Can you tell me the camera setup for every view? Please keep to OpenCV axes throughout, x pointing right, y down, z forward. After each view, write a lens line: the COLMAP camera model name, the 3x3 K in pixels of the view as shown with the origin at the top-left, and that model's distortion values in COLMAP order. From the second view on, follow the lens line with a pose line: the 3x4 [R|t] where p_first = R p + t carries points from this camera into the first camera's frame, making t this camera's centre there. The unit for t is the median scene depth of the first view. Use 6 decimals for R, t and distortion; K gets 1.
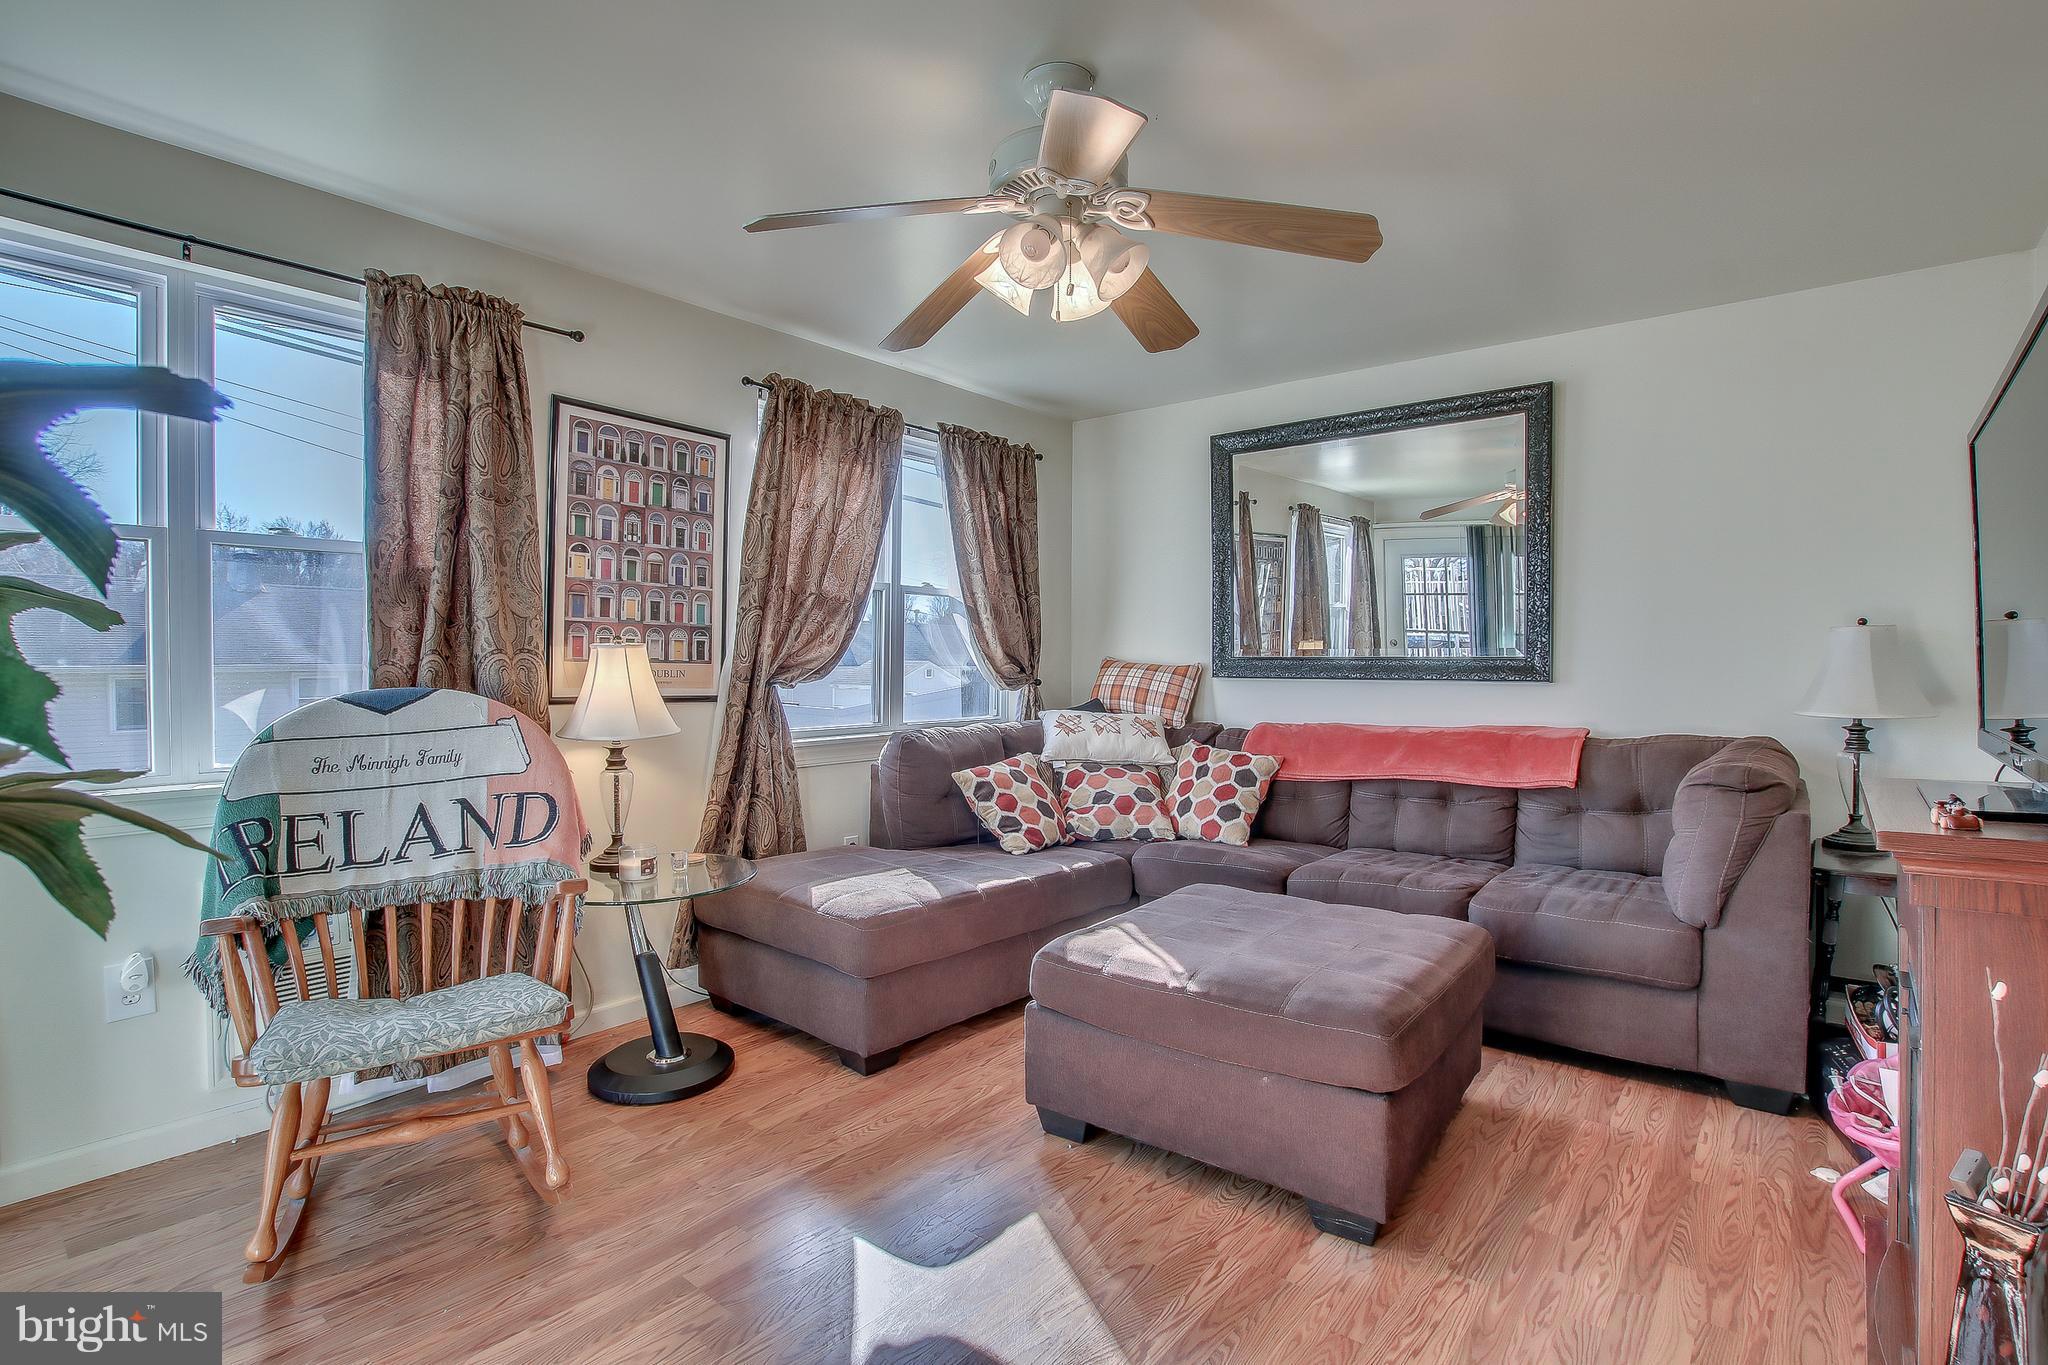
lens RADIAL K [[971.8, 0, 979.6], [0, 971.8, 686.8], [0, 0, 1]] dist [-0.029305, 0.003700]
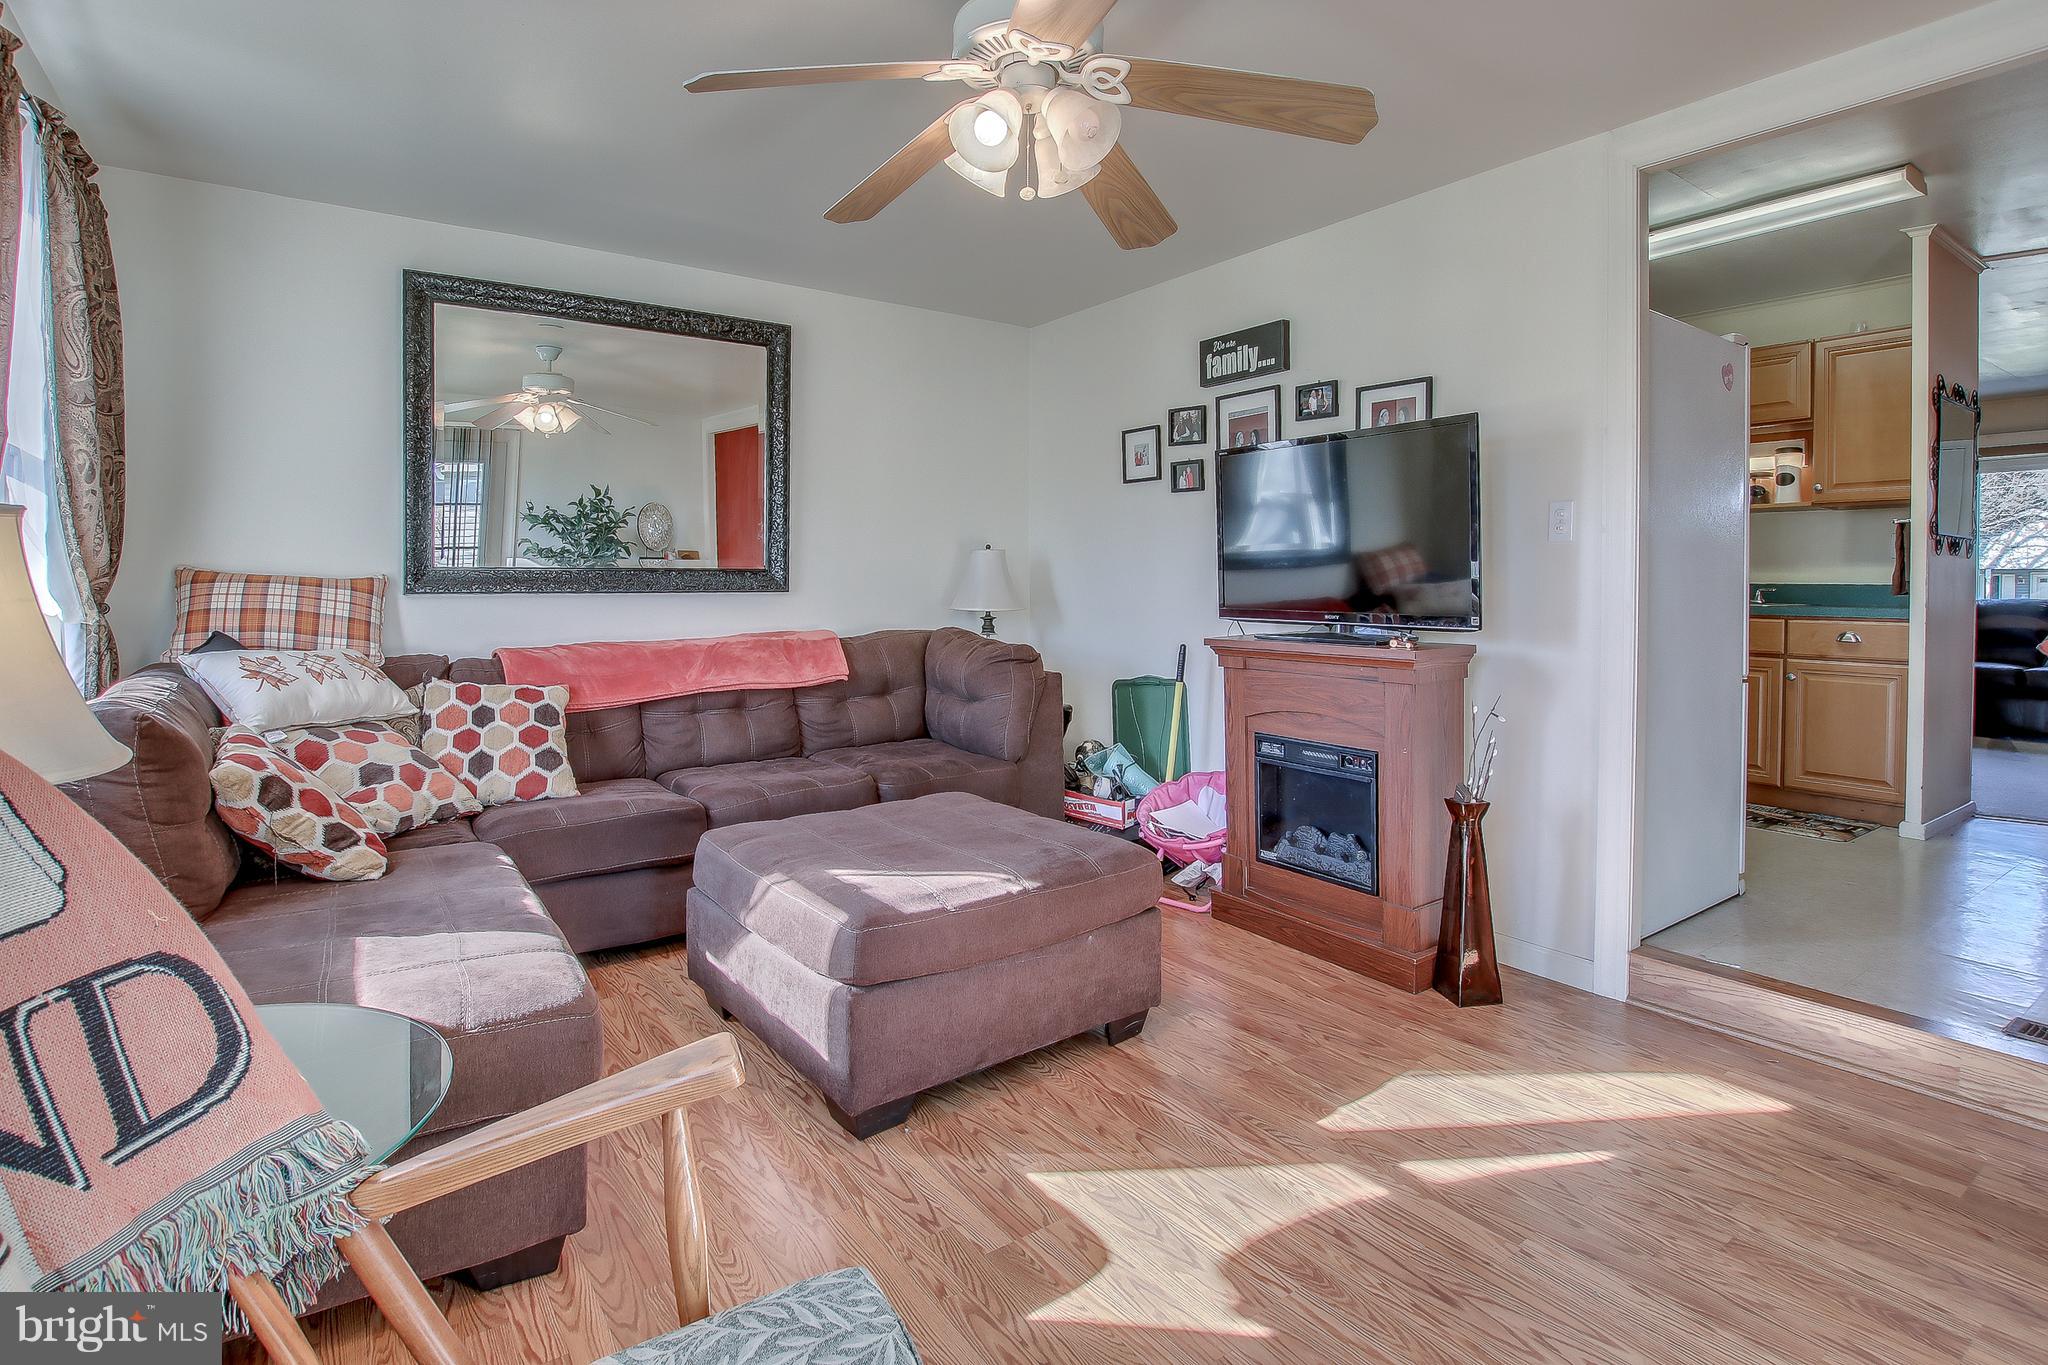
lens RADIAL K [[1028.9, 0, 1009.8], [0, 1028.9, 590.3], [0, 0, 1]] dist [-0.022891, 0.000712]
pose [[0.228606, -0.009076, 0.973477, -0.556073], [0.025305, 0.999674, 0.003377, -0.004239], [-0.973190, 0.023862, 0.228761, 0.500259]]
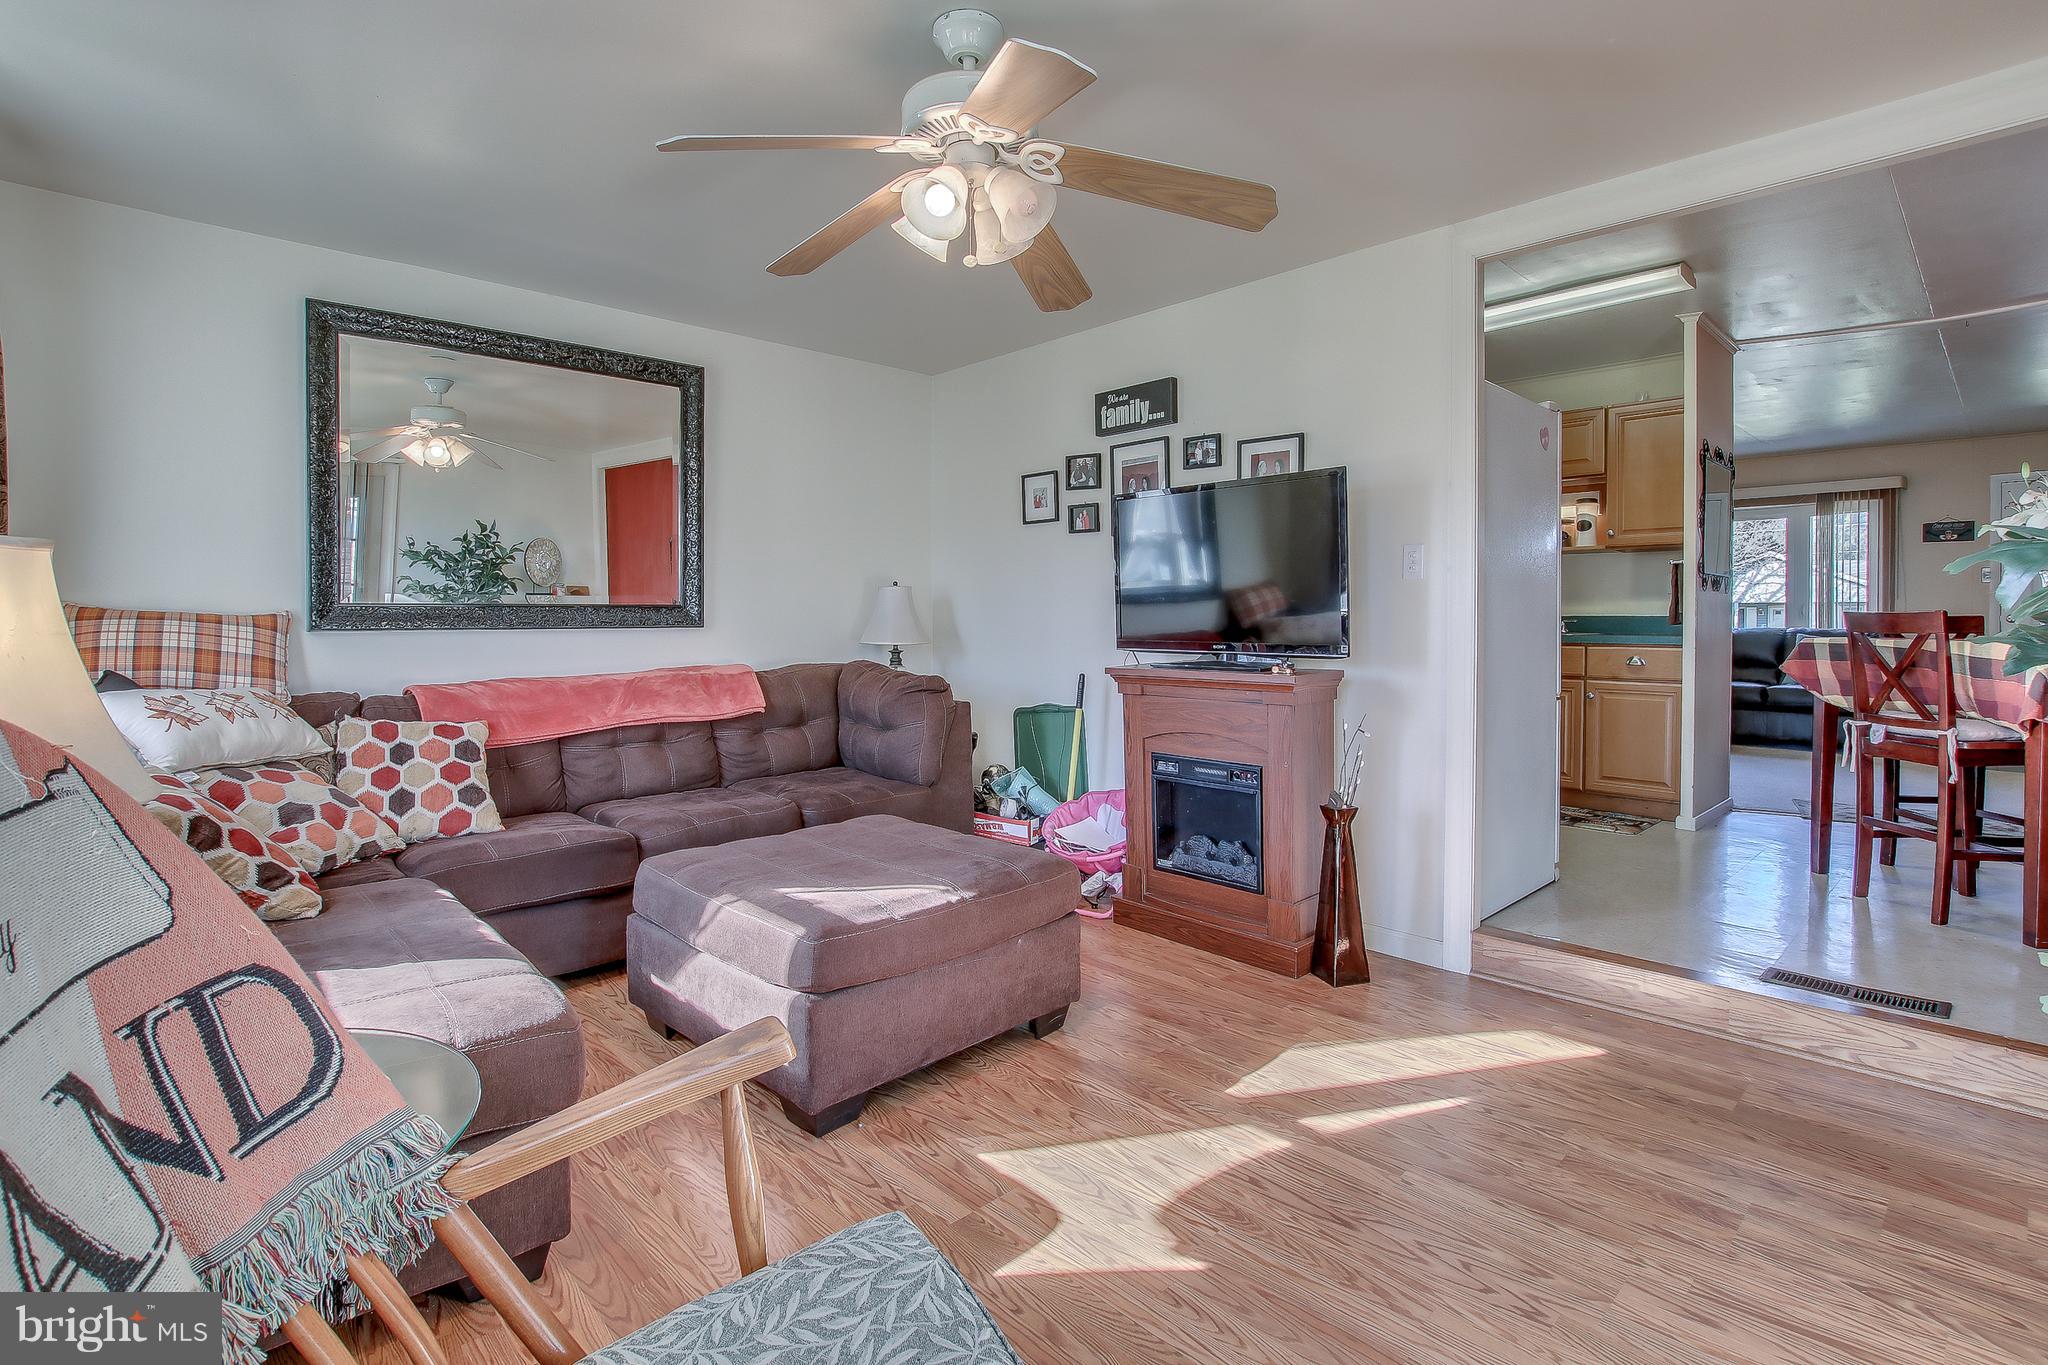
lens RADIAL K [[998.8, 0, 1034.0], [0, 998.8, 627.6], [0, 0, 1]] dist [-0.024563, 0.001208]
pose [[0.076804, -0.011742, 0.996977, -0.608190], [0.029430, 0.999522, 0.009505, -0.003940], [-0.996612, 0.028611, 0.077113, 0.543210]]
